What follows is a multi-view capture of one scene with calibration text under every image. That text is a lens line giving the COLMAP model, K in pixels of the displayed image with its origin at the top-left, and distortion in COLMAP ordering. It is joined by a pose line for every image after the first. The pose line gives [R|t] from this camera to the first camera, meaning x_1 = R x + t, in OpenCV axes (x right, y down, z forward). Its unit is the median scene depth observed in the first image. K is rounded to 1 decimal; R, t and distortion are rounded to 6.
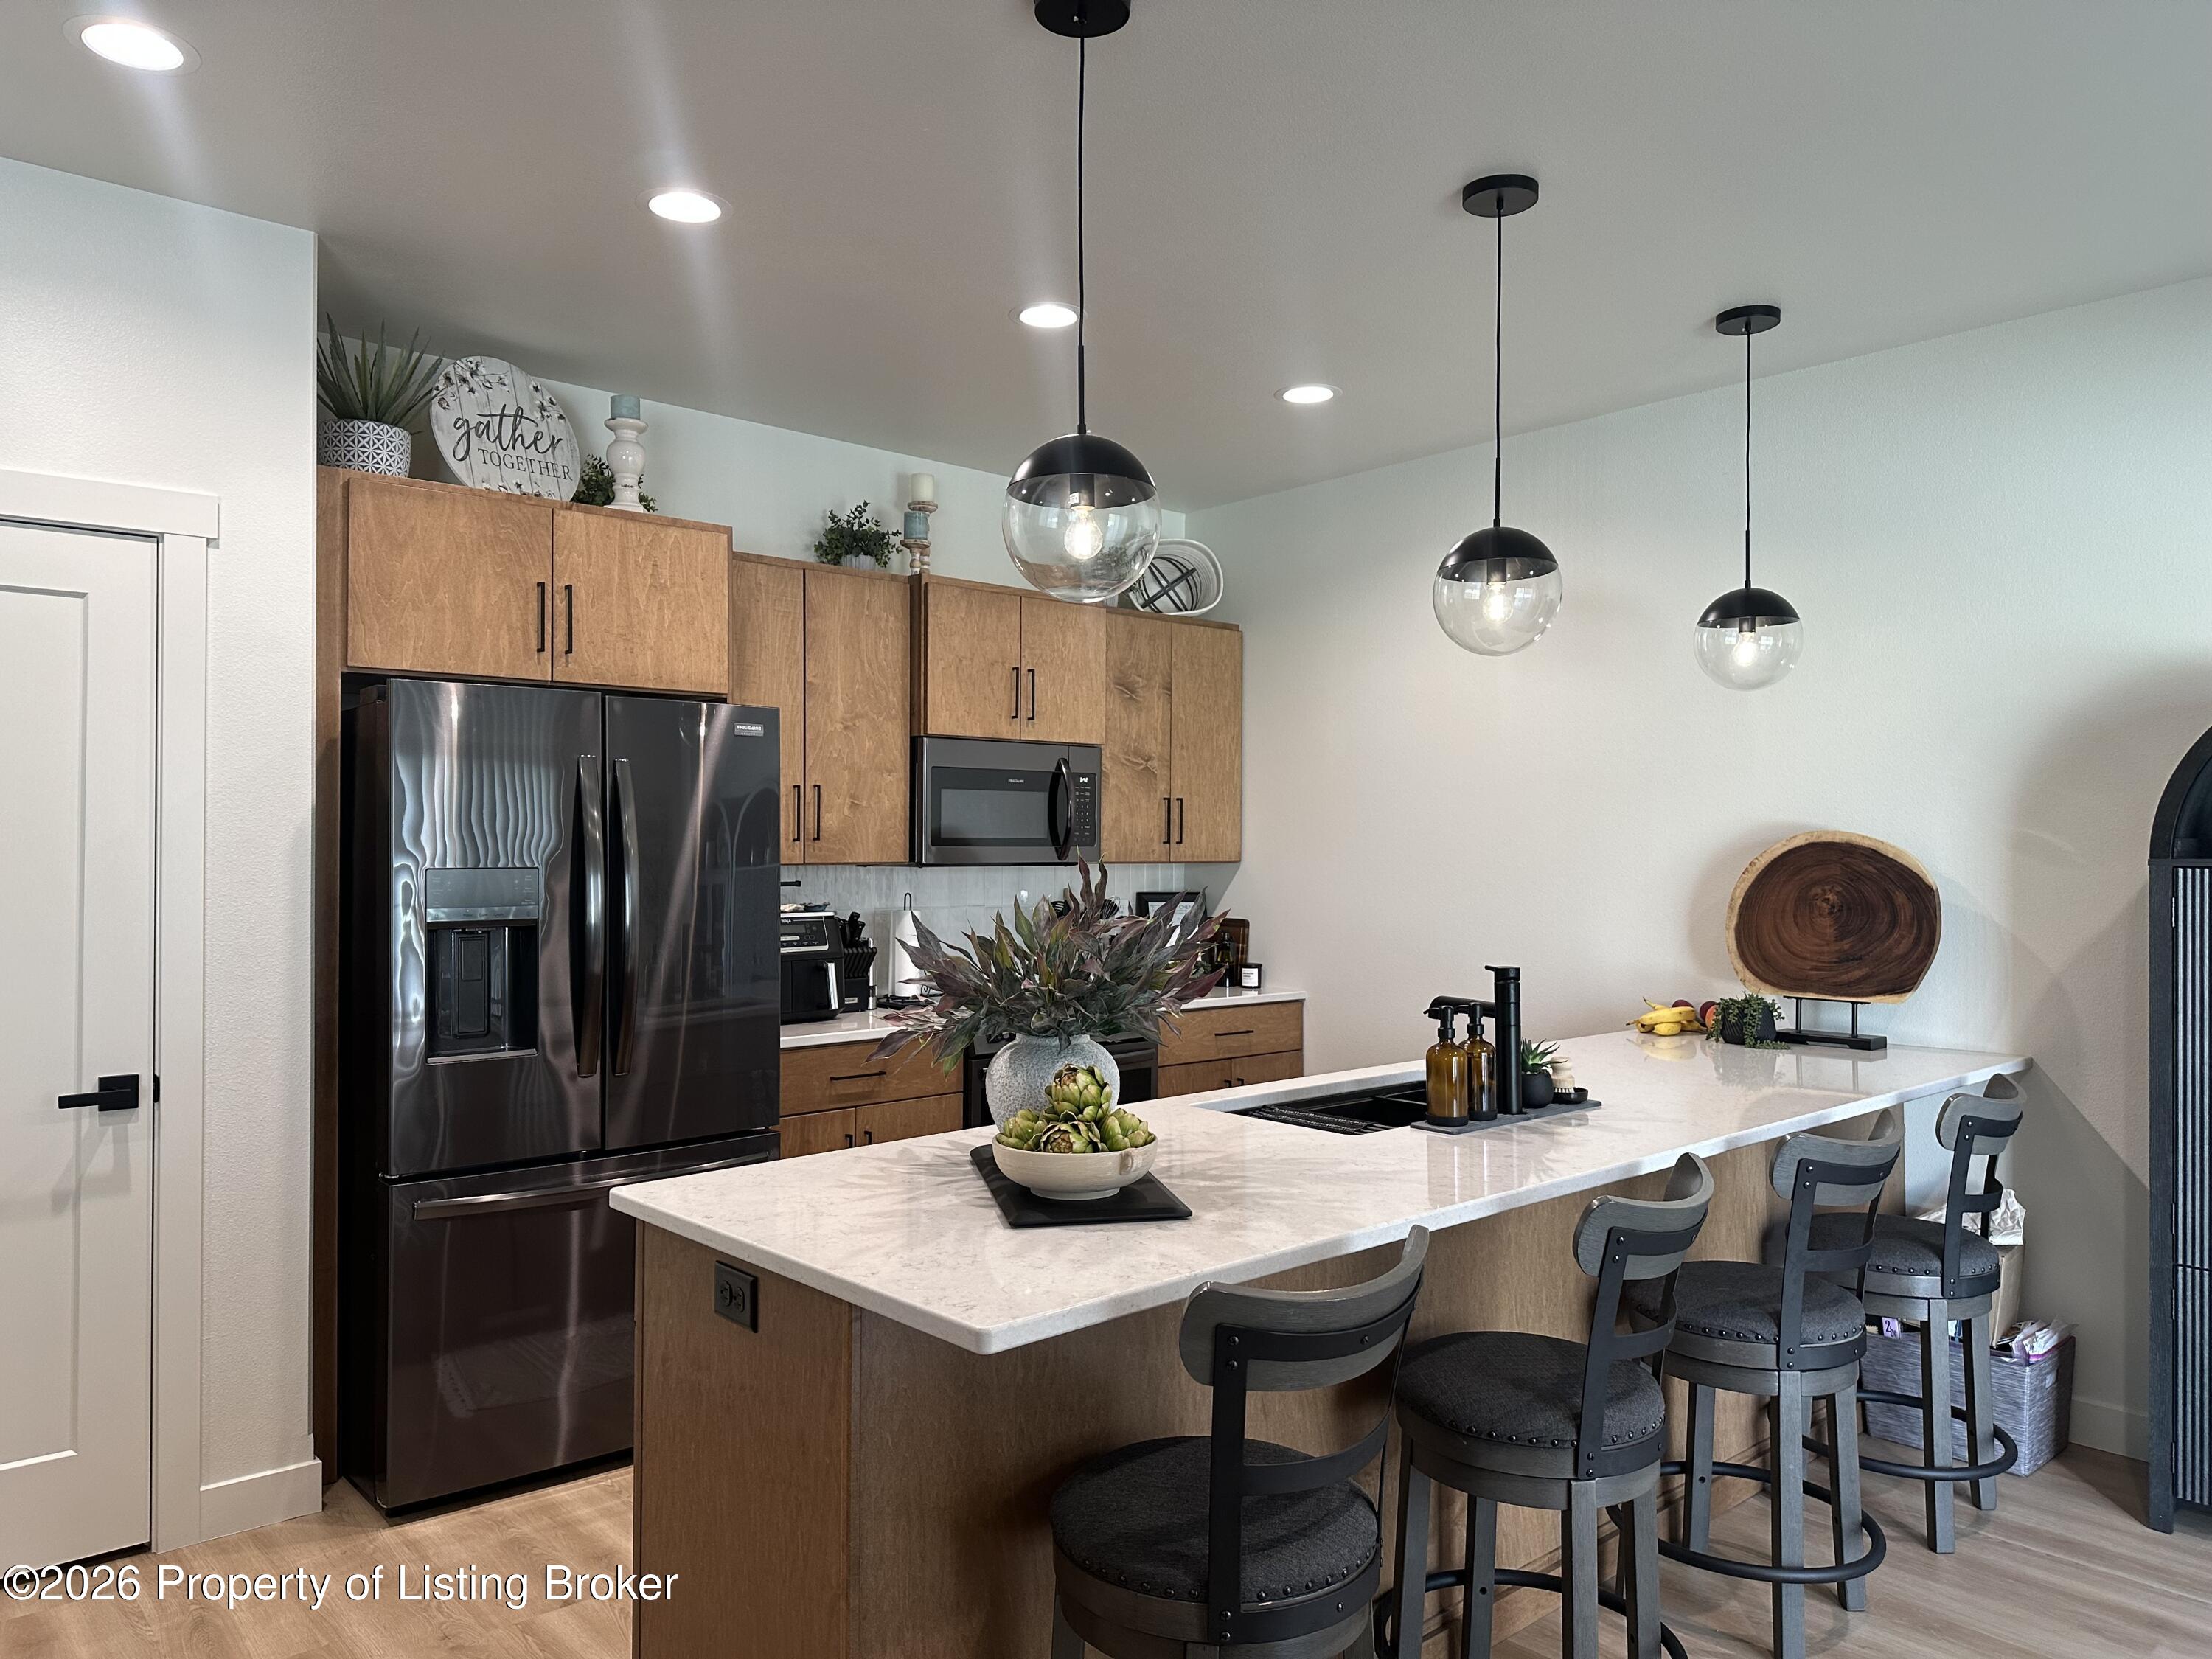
lens RADIAL K [[1544.8, 0, 1101.3], [0, 1544.8, 826.6], [0, 0, 1]] dist [0.083796, -0.103790]
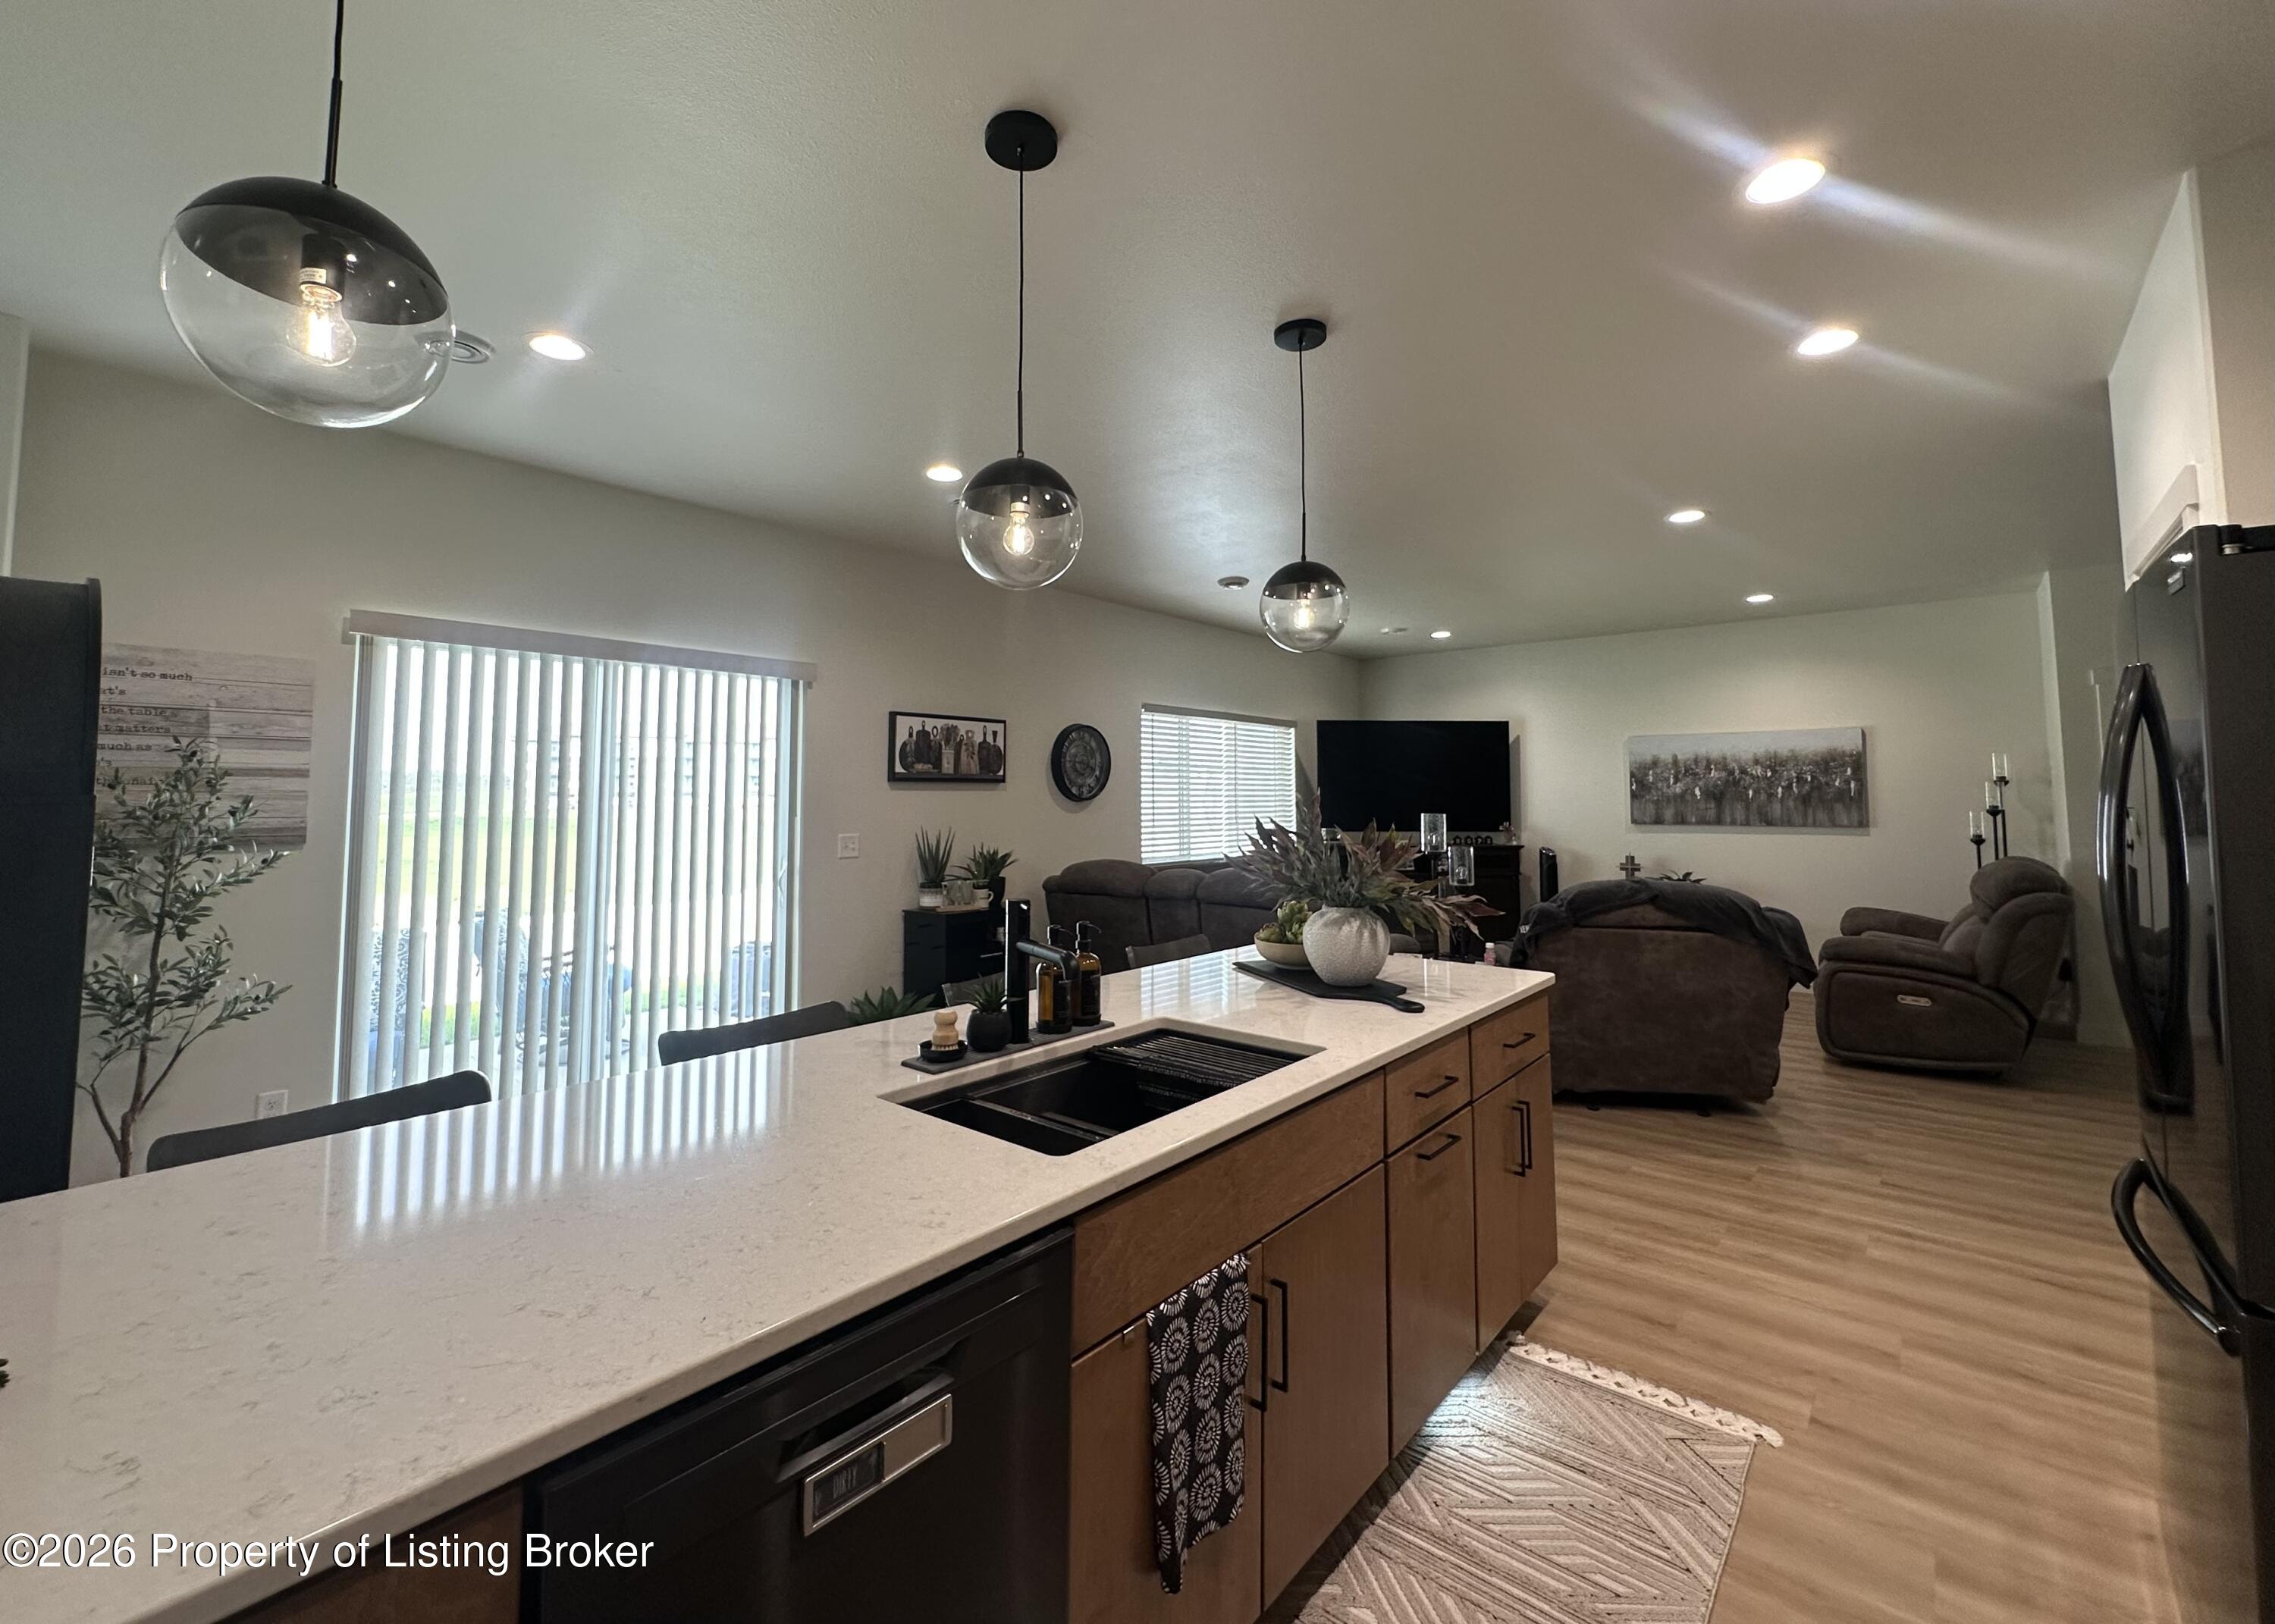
lens RADIAL K [[952.3, 0, 1117.9], [0, 952.3, 731.7], [0, 0, 1]] dist [-0.007567, 0.001242]
pose [[-0.990480, -0.010244, -0.137276, 0.210417], [0.001161, 0.996570, -0.082747, 0.023618], [0.137653, -0.082118, -0.987071, 1.224888]]
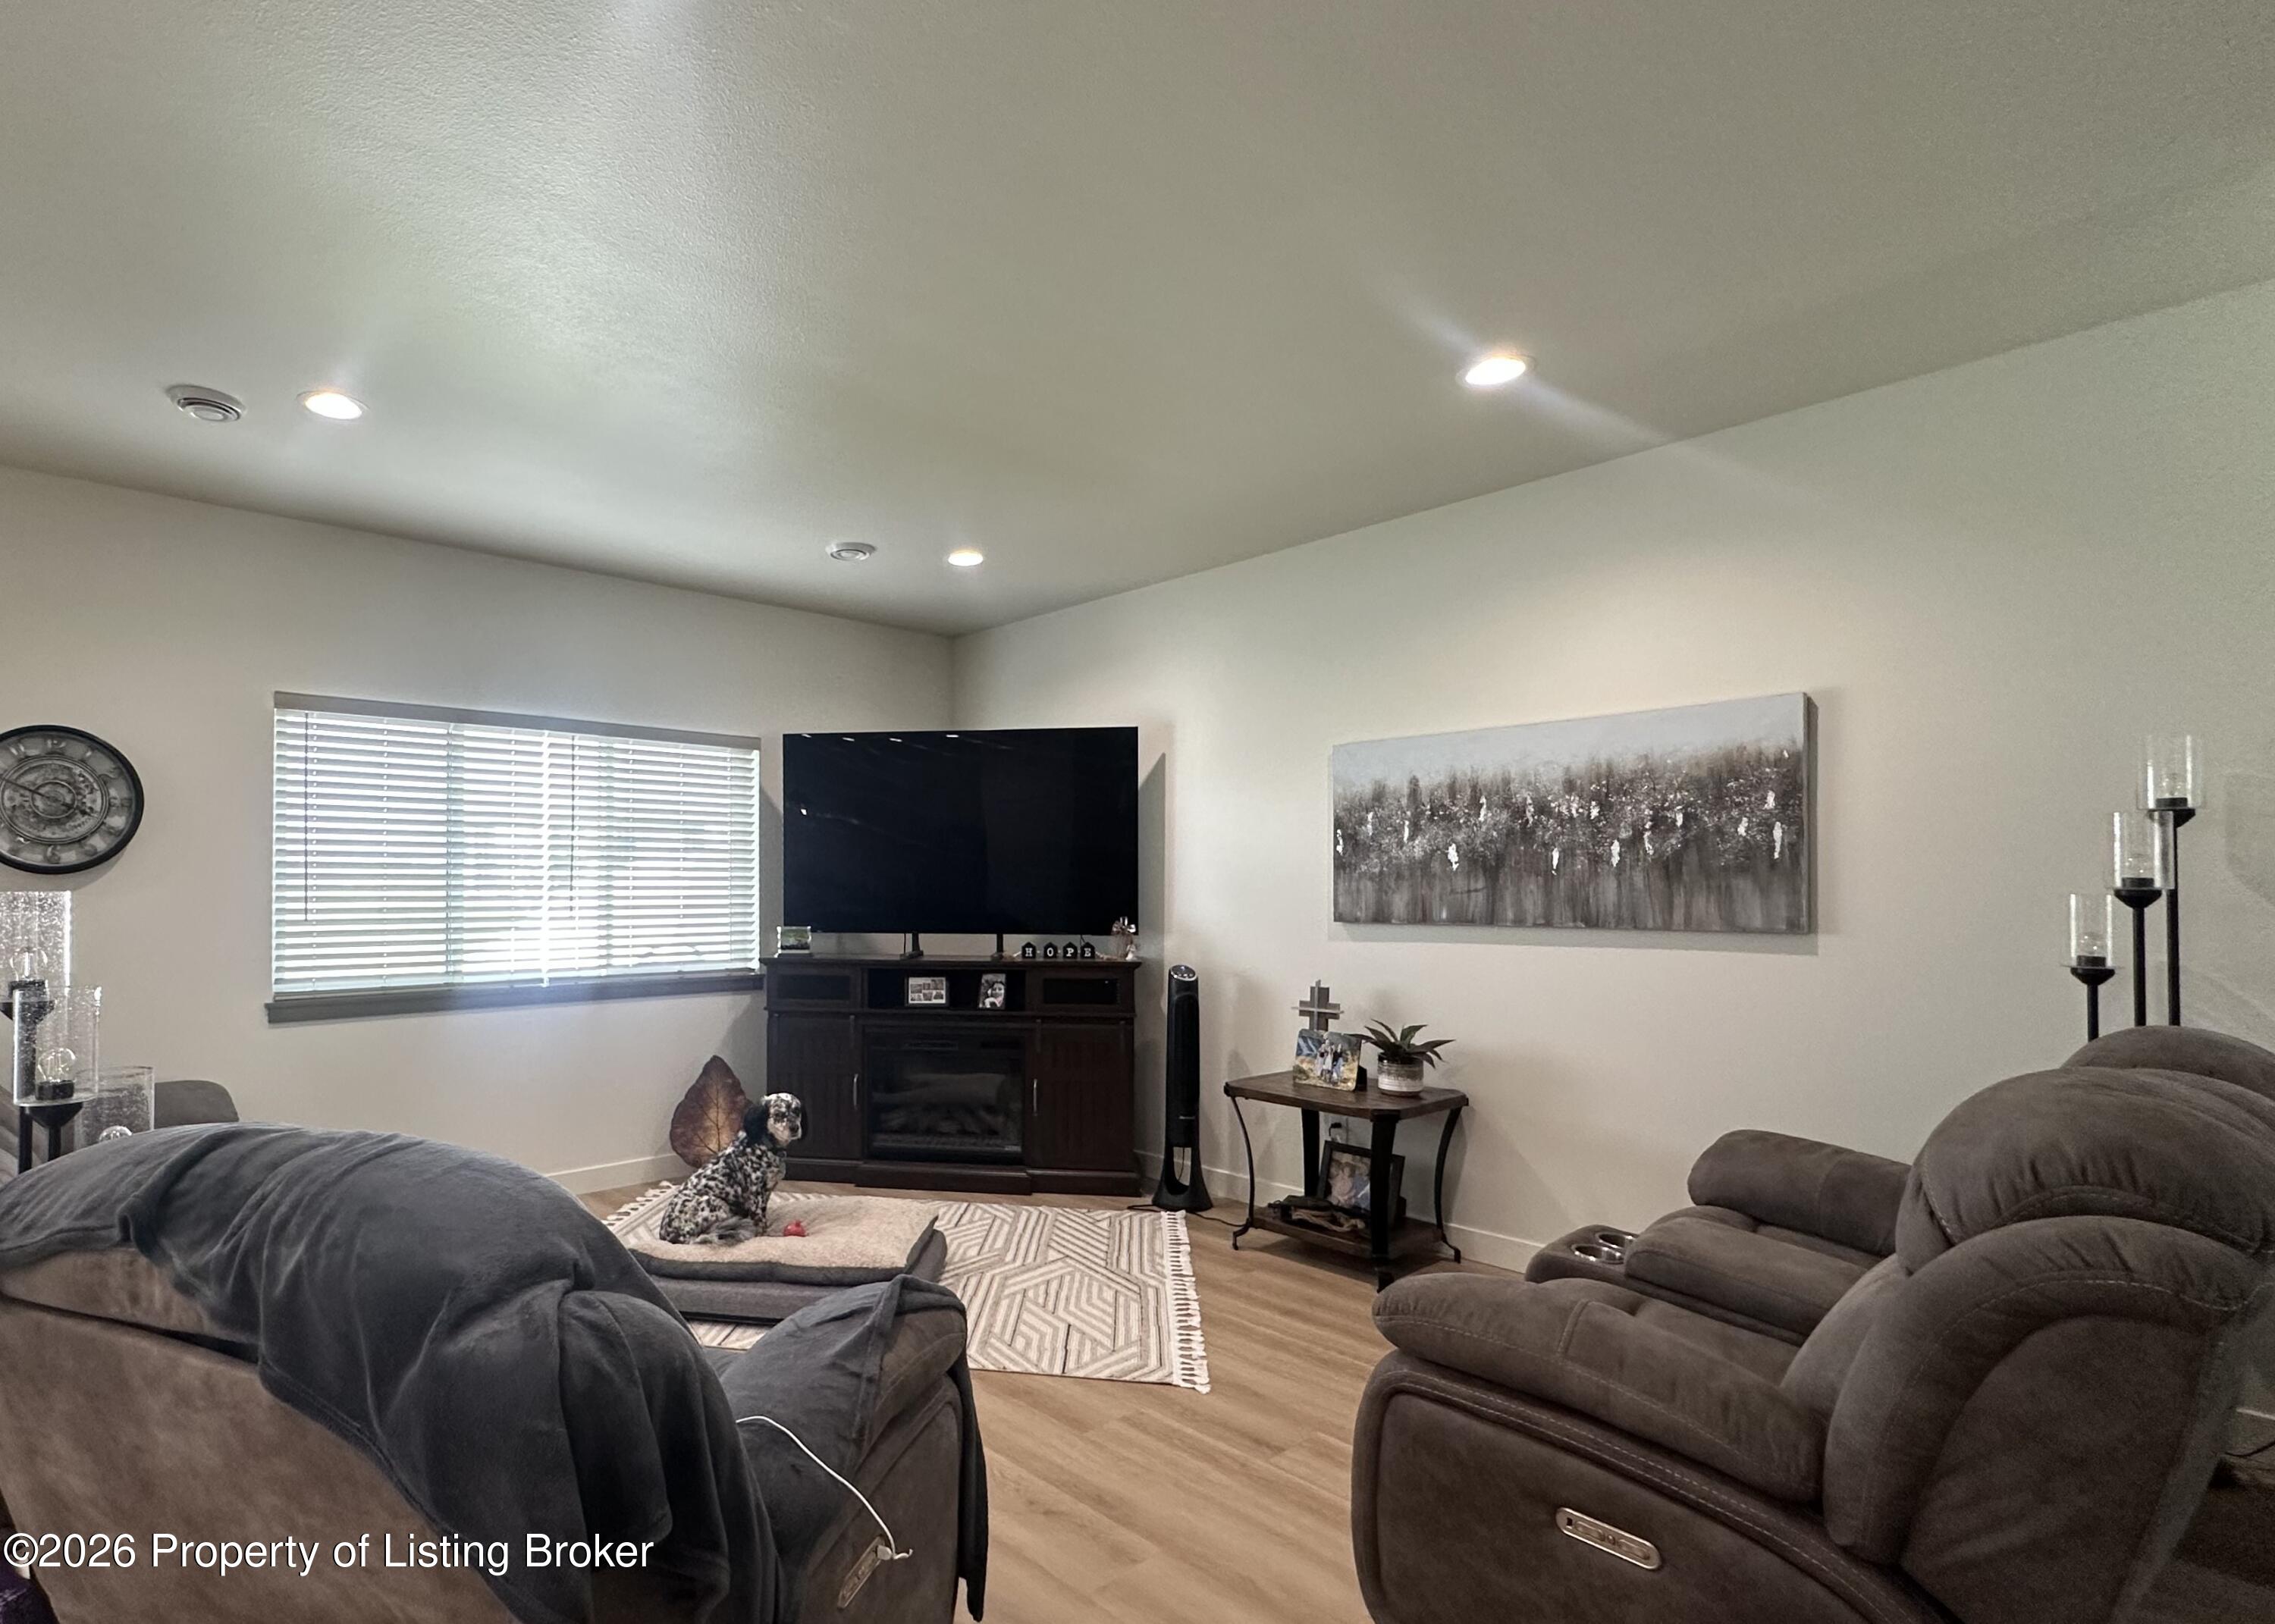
lens RADIAL K [[1096.0, 0, 934.4], [0, 1096.0, 876.2], [0, 0, 1]] dist [0.003409, -0.000829]
pose [[-0.999138, 0.001397, 0.041491, -0.710491], [0.000393, 0.999707, -0.024194, 0.031740], [-0.041512, -0.024157, -0.998846, 0.581570]]
